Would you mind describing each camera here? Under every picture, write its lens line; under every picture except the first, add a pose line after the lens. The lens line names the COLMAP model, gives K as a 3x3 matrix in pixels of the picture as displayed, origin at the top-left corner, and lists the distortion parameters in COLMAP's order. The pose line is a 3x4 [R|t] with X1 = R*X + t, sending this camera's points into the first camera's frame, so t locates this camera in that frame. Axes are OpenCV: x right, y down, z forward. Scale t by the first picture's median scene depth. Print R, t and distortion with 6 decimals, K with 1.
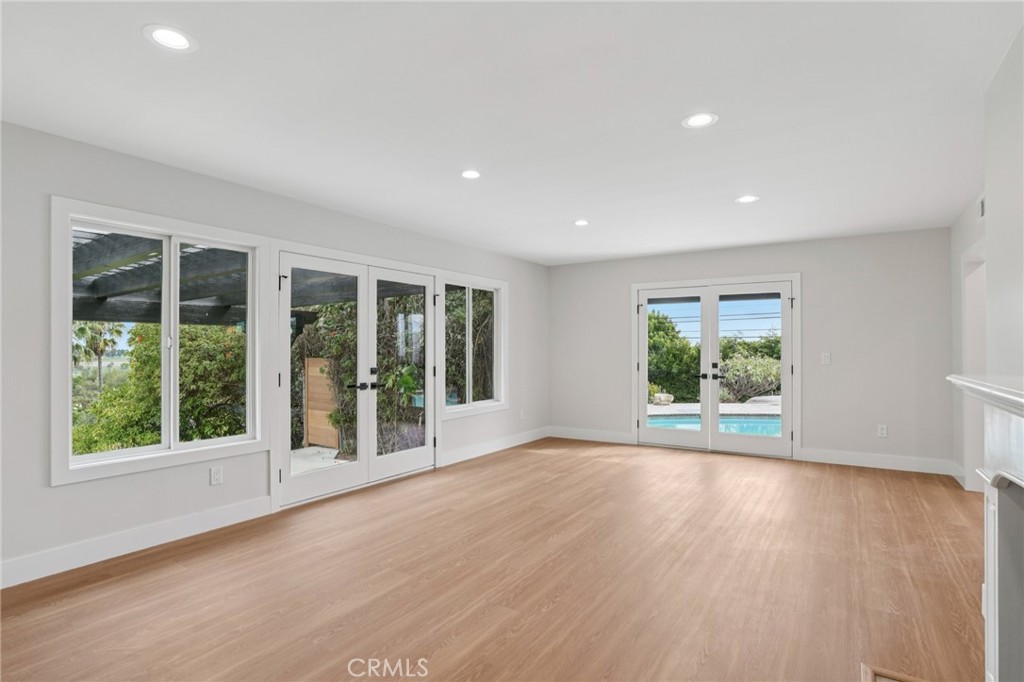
lens RADIAL K [[519.3, 0, 510.3], [0, 519.3, 344.0], [0, 0, 1]] dist [-0.017413, 0.000071]
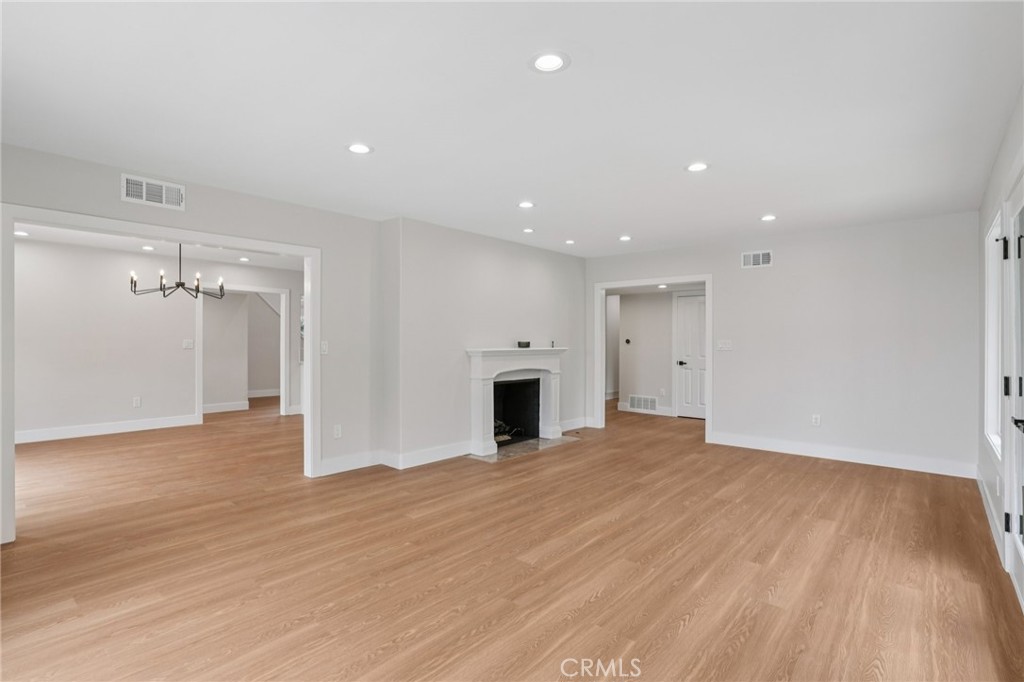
lens RADIAL K [[499.3, 0, 494.5], [0, 499.3, 338.8], [0, 0, 1]] dist [-0.019313, 0.000585]
pose [[-0.987621, -0.003219, 0.156828, 0.165949], [-0.005884, 0.999846, -0.016533, 0.020402], [-0.156750, -0.017251, -0.987488, 2.022832]]
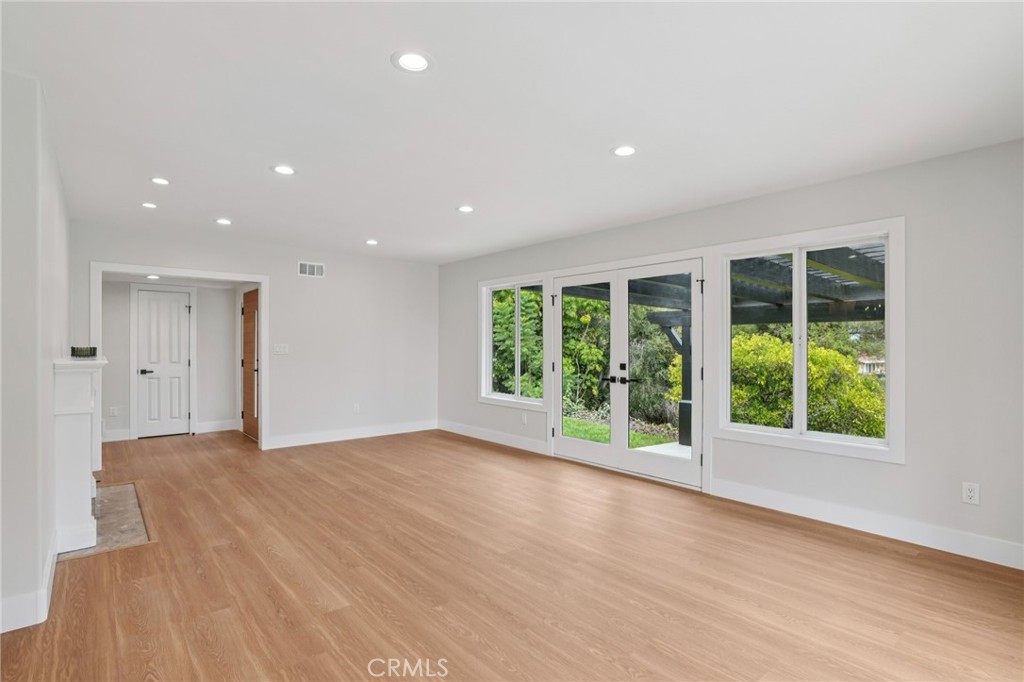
lens RADIAL K [[499.3, 0, 510.7], [0, 499.3, 346.7], [0, 0, 1]] dist [-0.019313, 0.000585]
pose [[-0.289033, 0.002145, -0.957317, 1.077076], [0.013089, 0.999913, -0.001711, 0.013433], [0.957230, -0.013025, -0.289036, 1.466927]]
